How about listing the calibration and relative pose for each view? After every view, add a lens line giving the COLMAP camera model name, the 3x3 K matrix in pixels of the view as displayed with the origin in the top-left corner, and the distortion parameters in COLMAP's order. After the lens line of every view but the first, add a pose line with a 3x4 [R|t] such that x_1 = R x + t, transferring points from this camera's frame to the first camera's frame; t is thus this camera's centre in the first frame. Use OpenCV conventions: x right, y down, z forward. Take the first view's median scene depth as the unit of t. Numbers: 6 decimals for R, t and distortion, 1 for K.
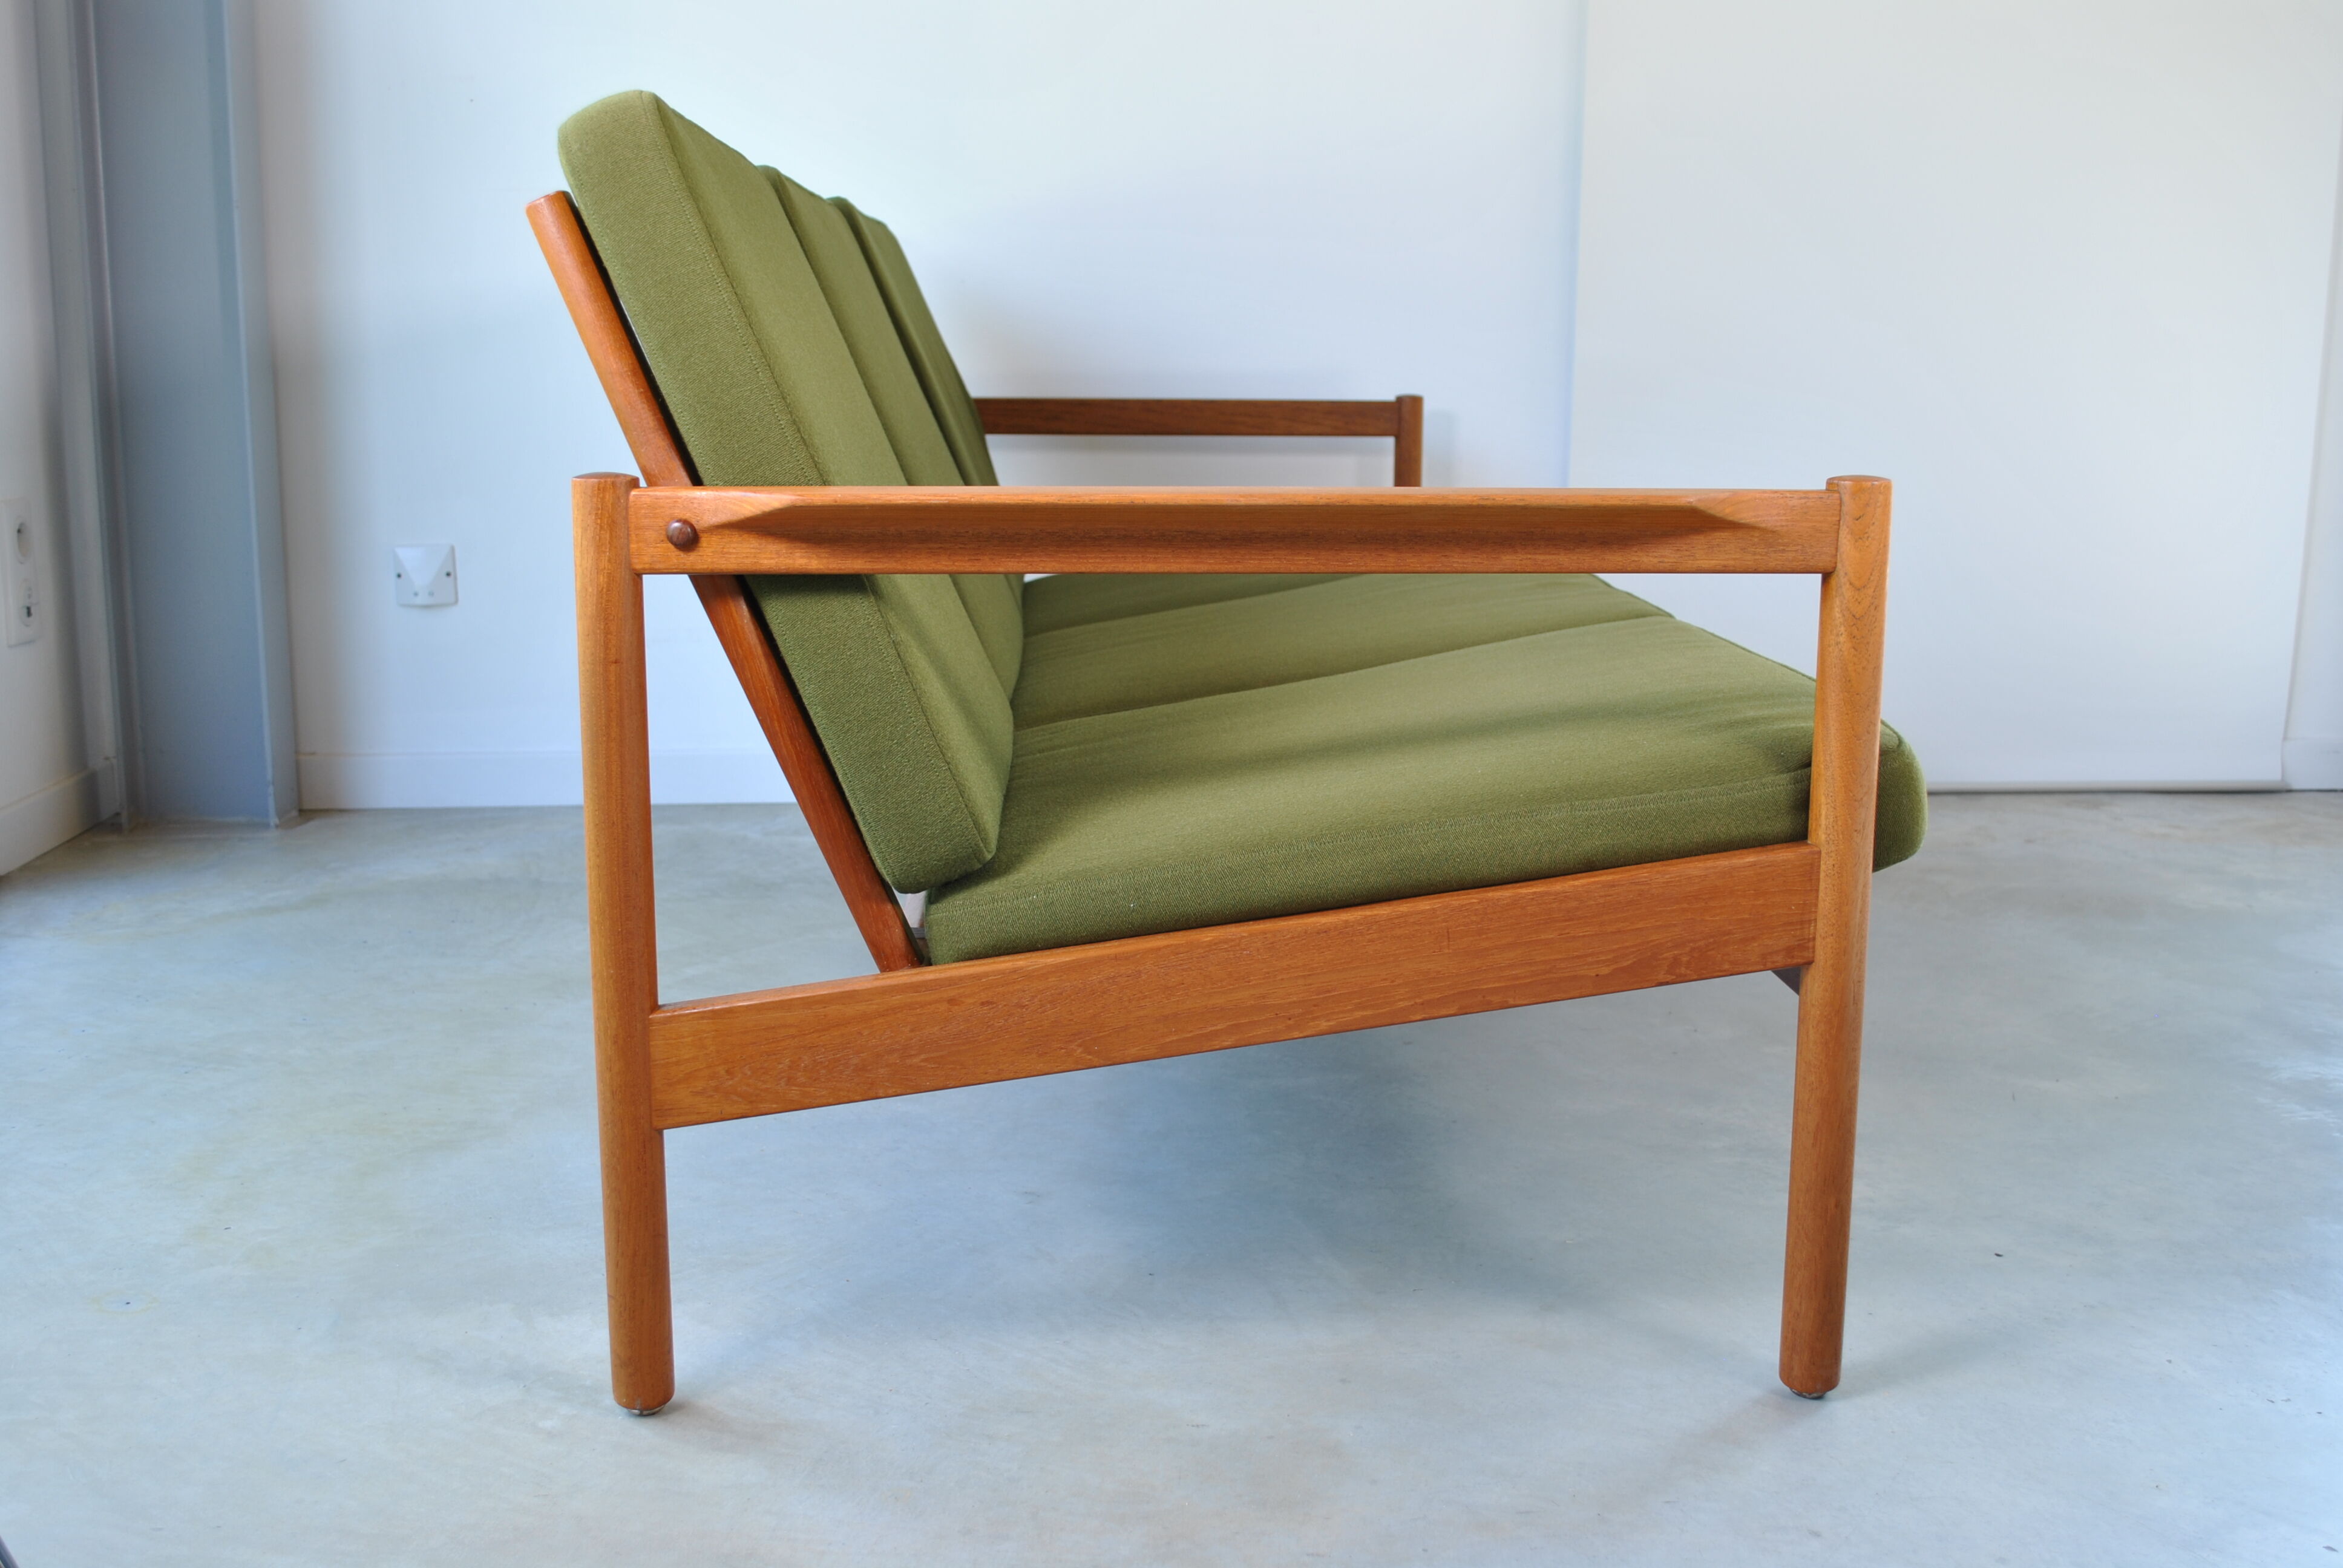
lens RADIAL K [[2441.7, 0, 1193.3], [0, 2441.7, 785.3], [0, 0, 1]] dist [-0.057792, 0.004475]
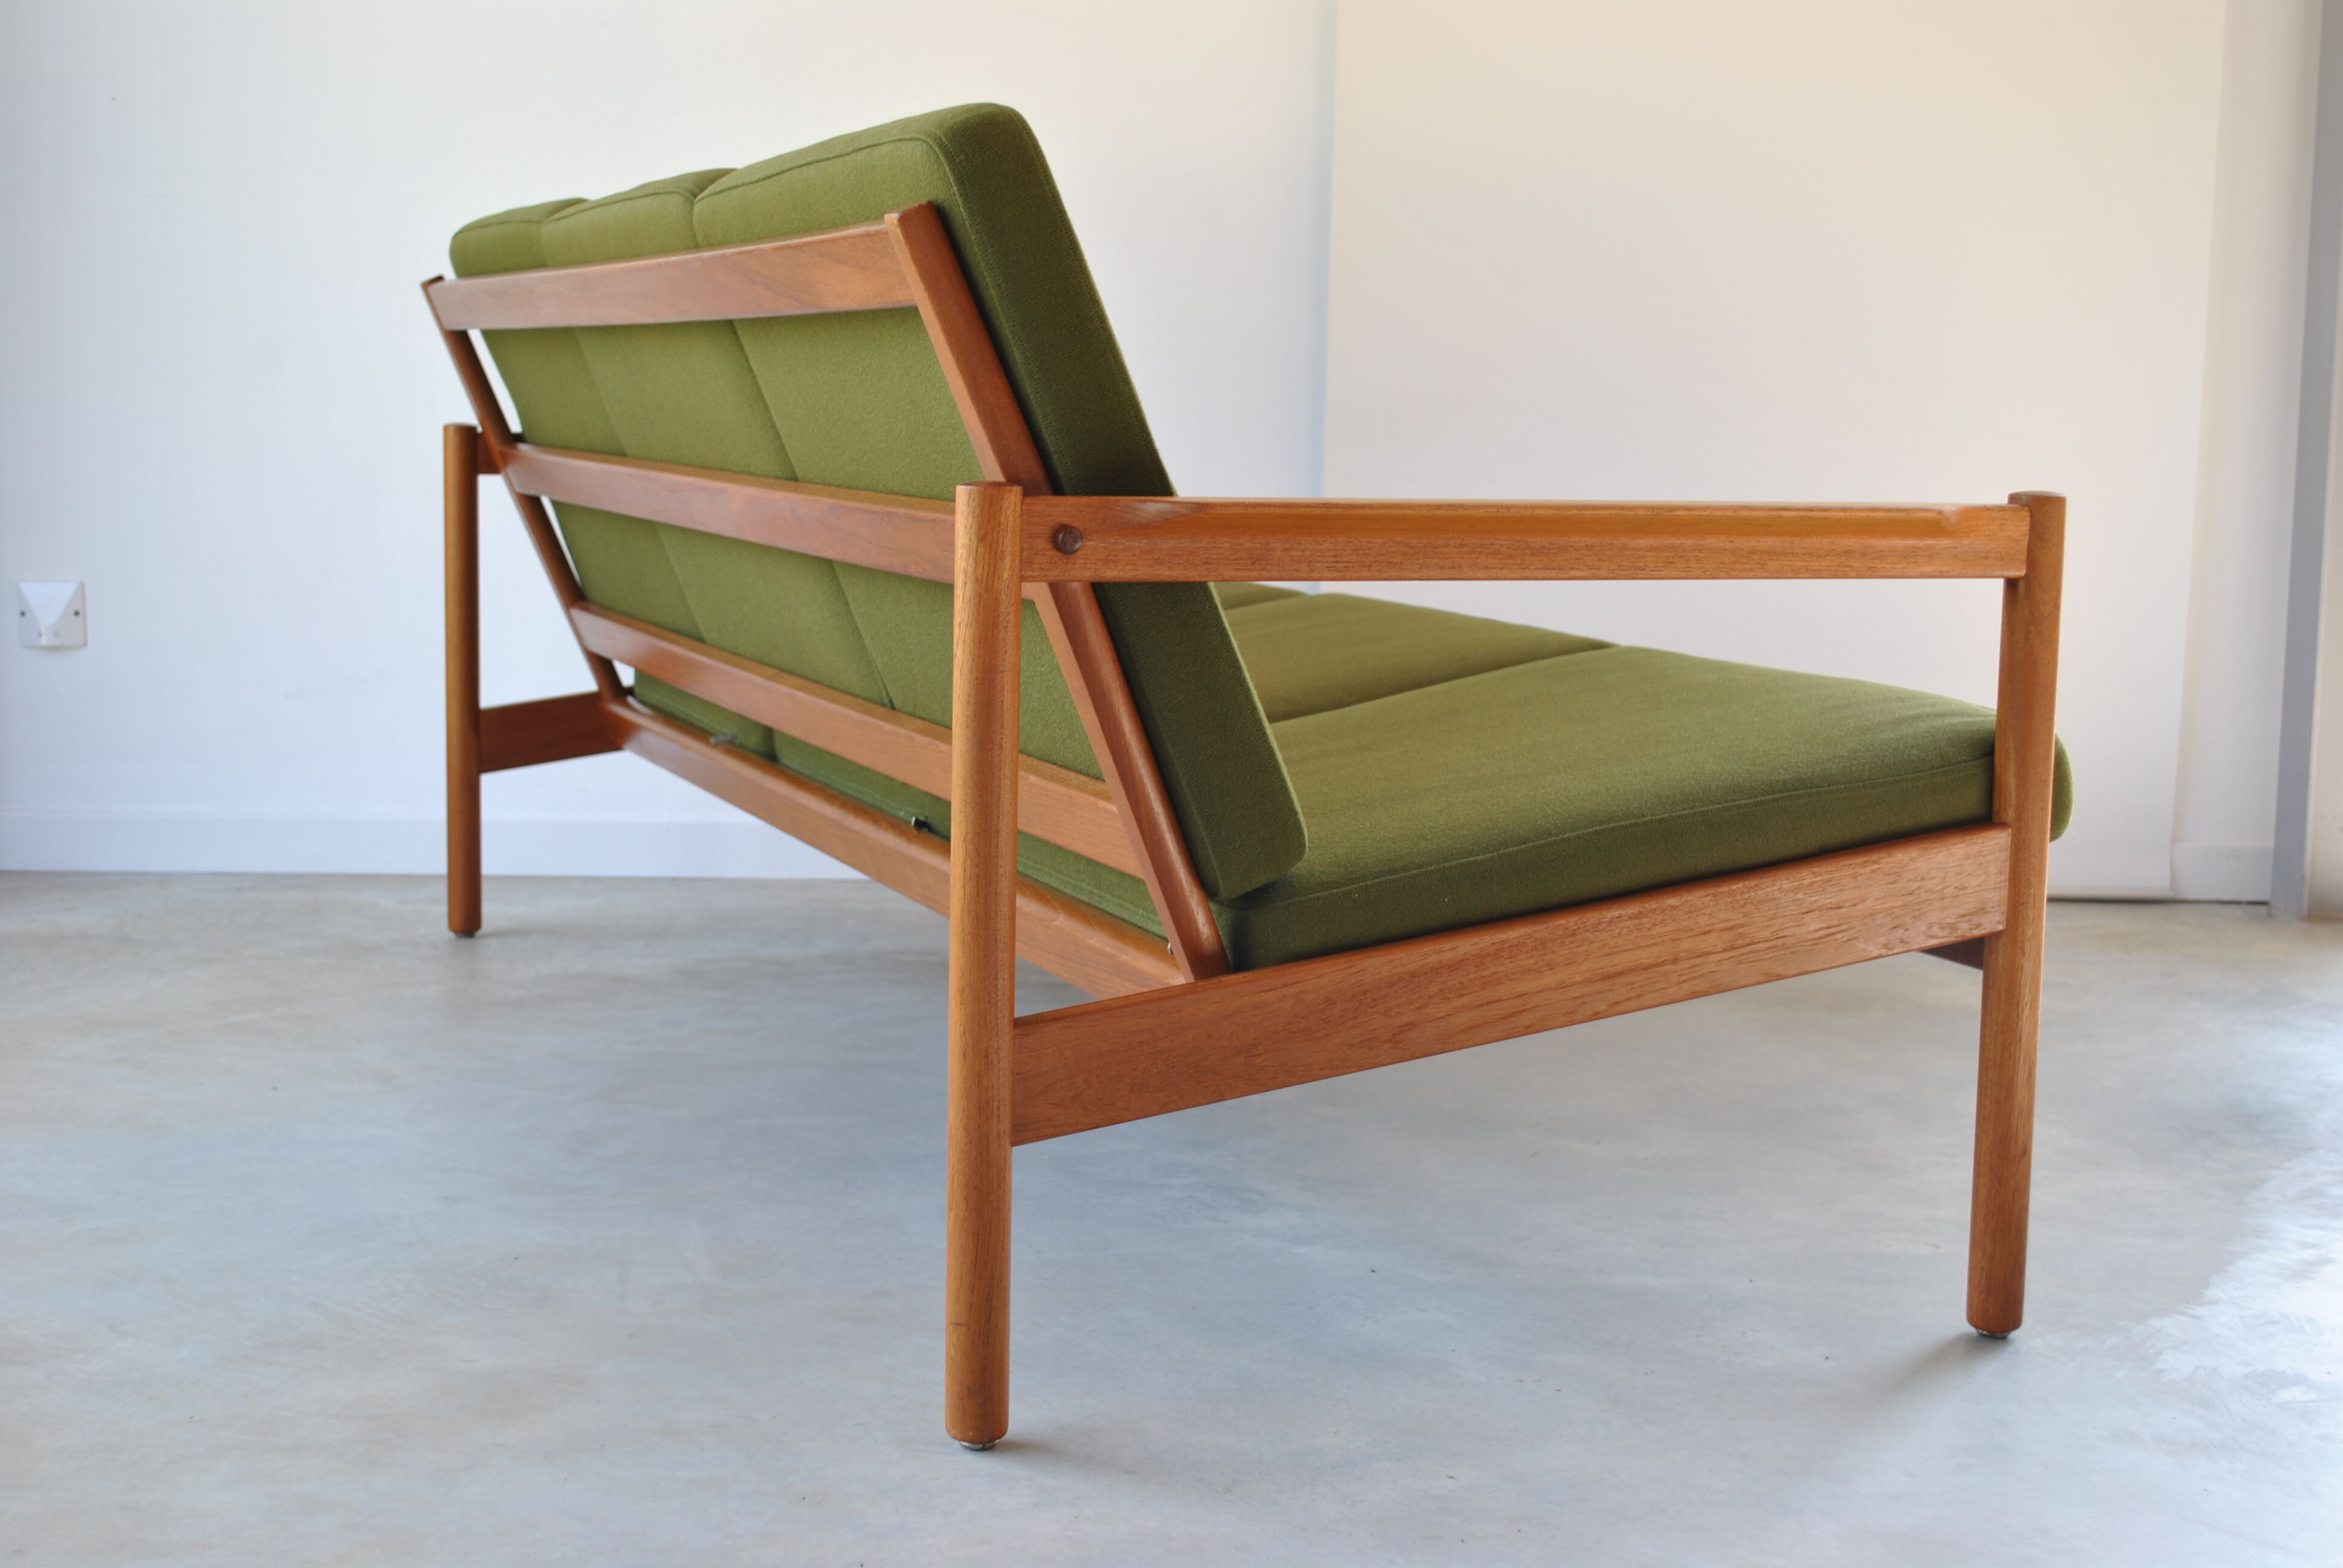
lens RADIAL K [[3219.9, 0, 1196.0], [0, 3219.9, 783.5], [0, 0, 1]] dist [-0.025961, 0.007300]
pose [[0.998710, 0.018601, -0.047258, 0.386610], [-0.021459, 0.997924, -0.060717, 0.092670], [0.046030, 0.061652, 0.997036, -0.401293]]
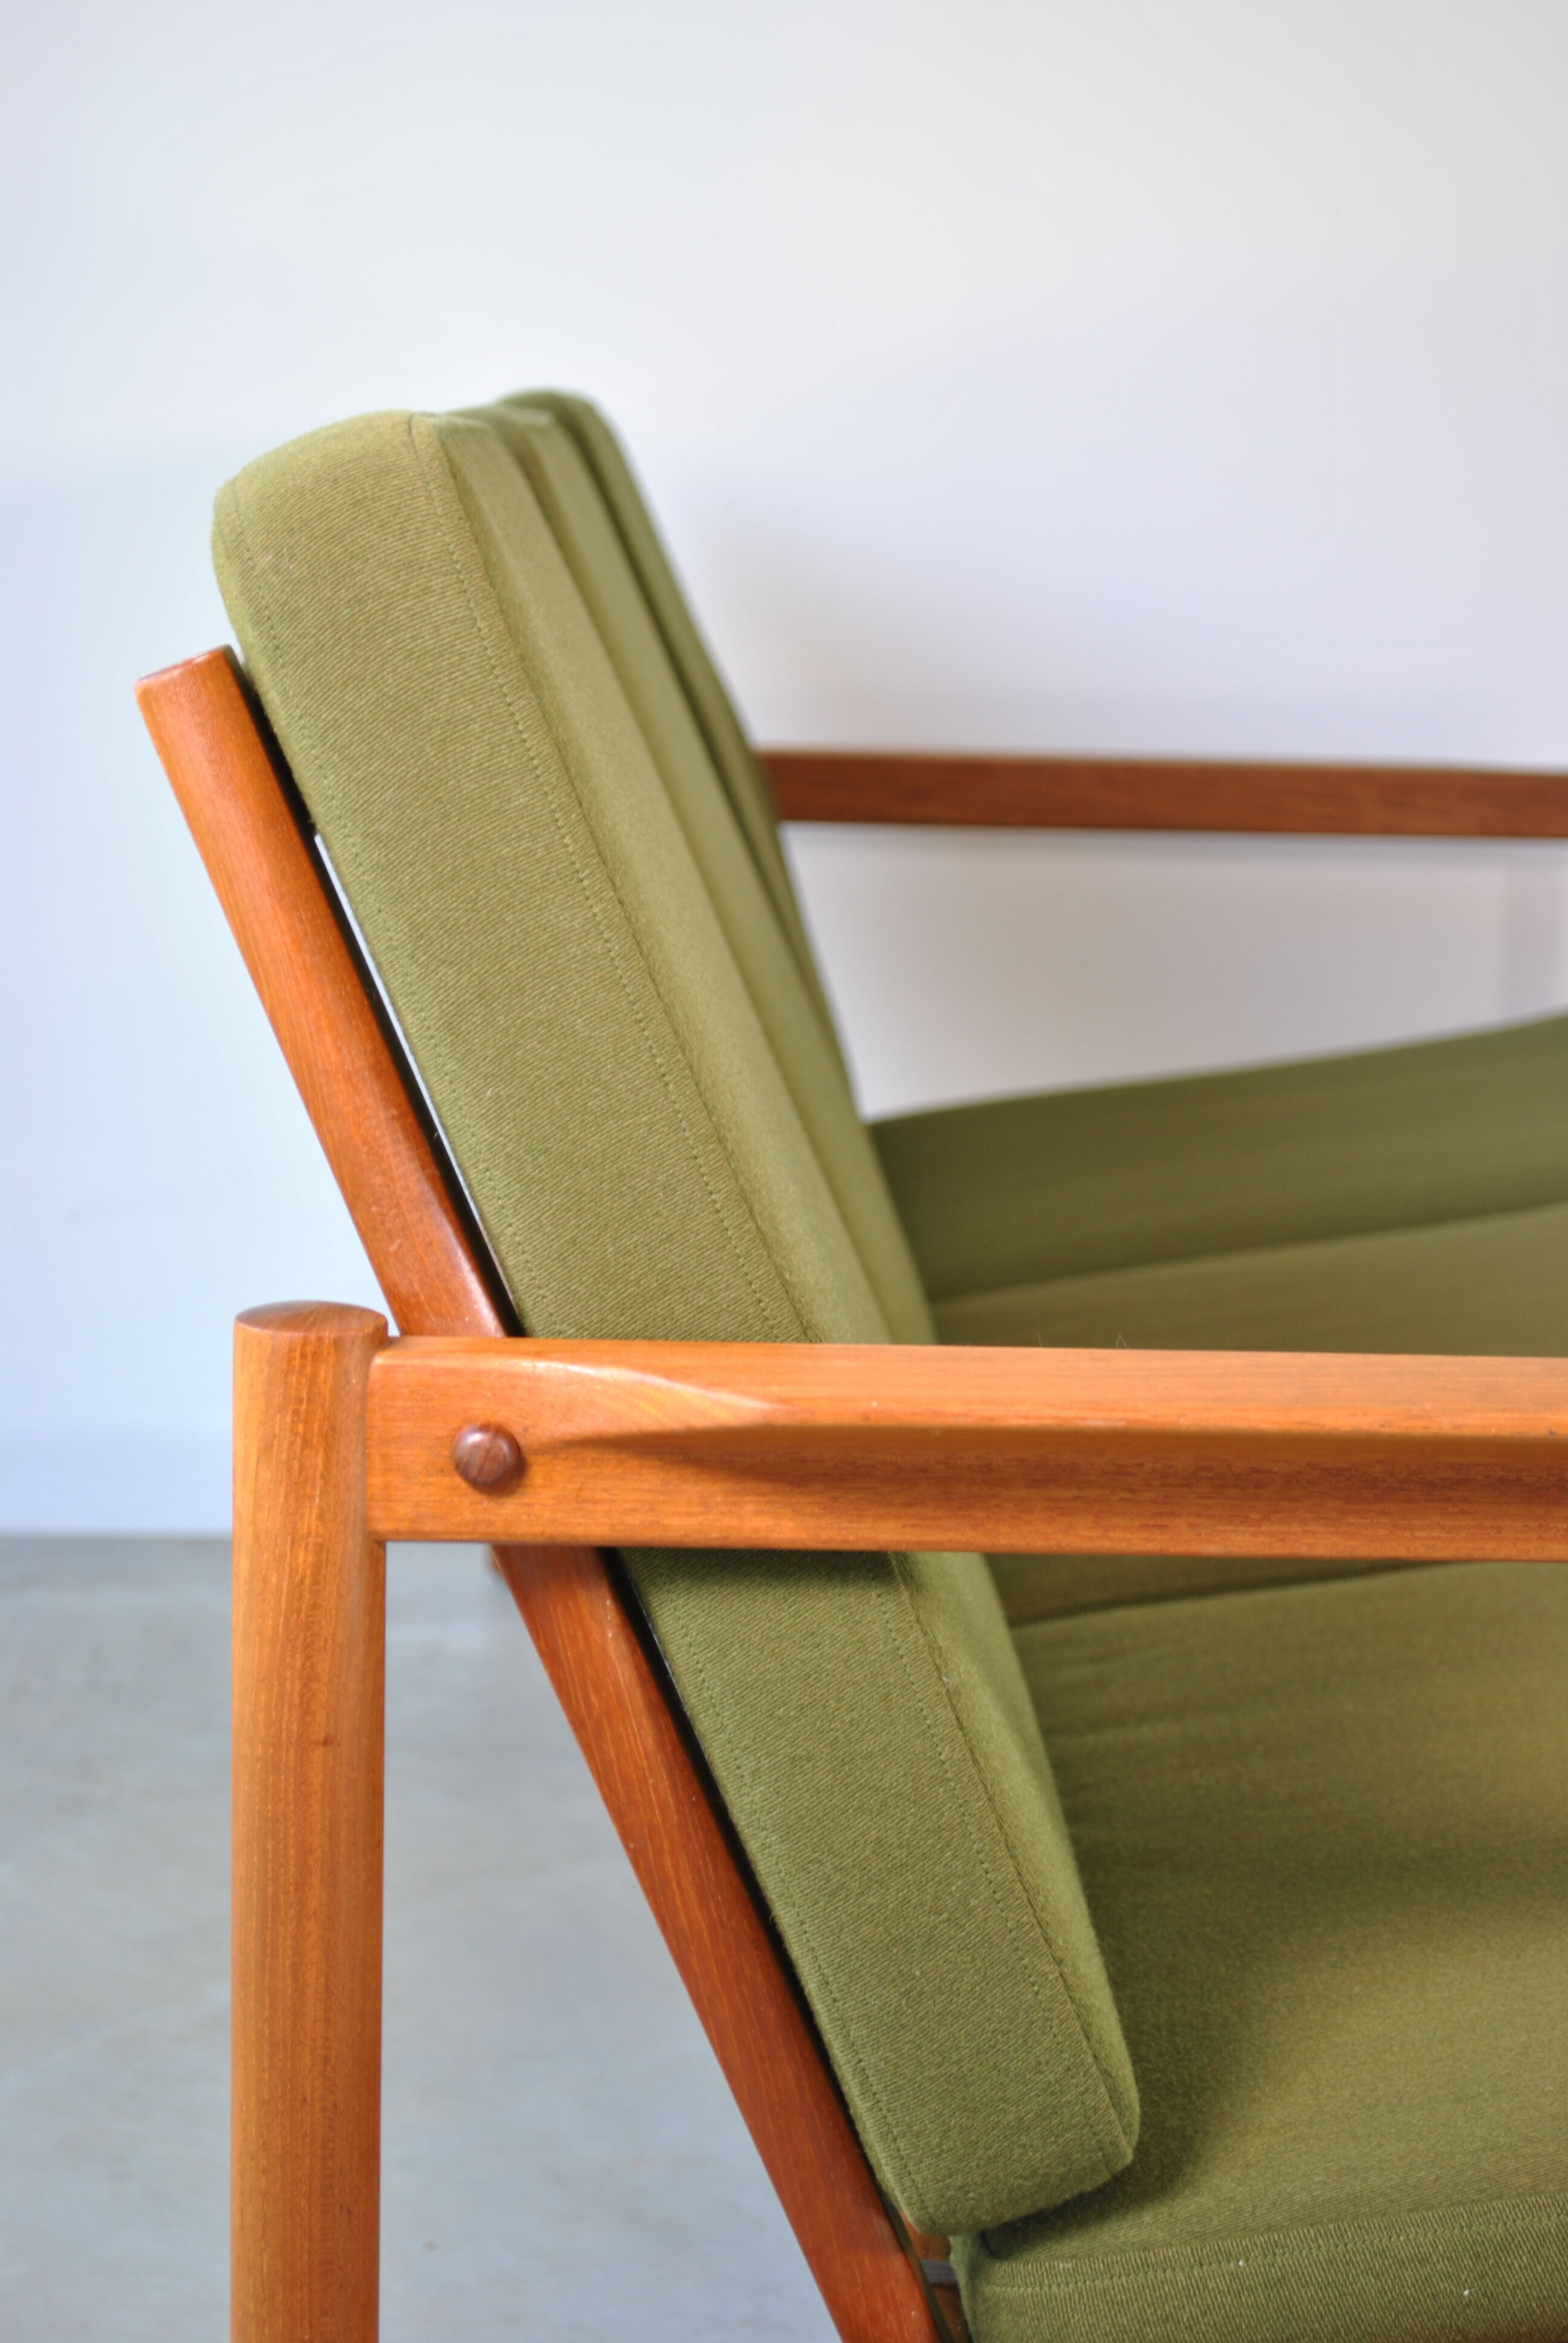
lens RADIAL K [[4464.6, 0, 780.7], [0, 4464.6, 1179.6], [0, 0, 1]] dist [0.025204, 0.006617]
pose [[0.999413, 0.023295, -0.025113, -0.132499], [-0.023493, 0.999695, -0.007639, -0.141102], [0.024927, 0.008224, 0.999655, 0.194019]]
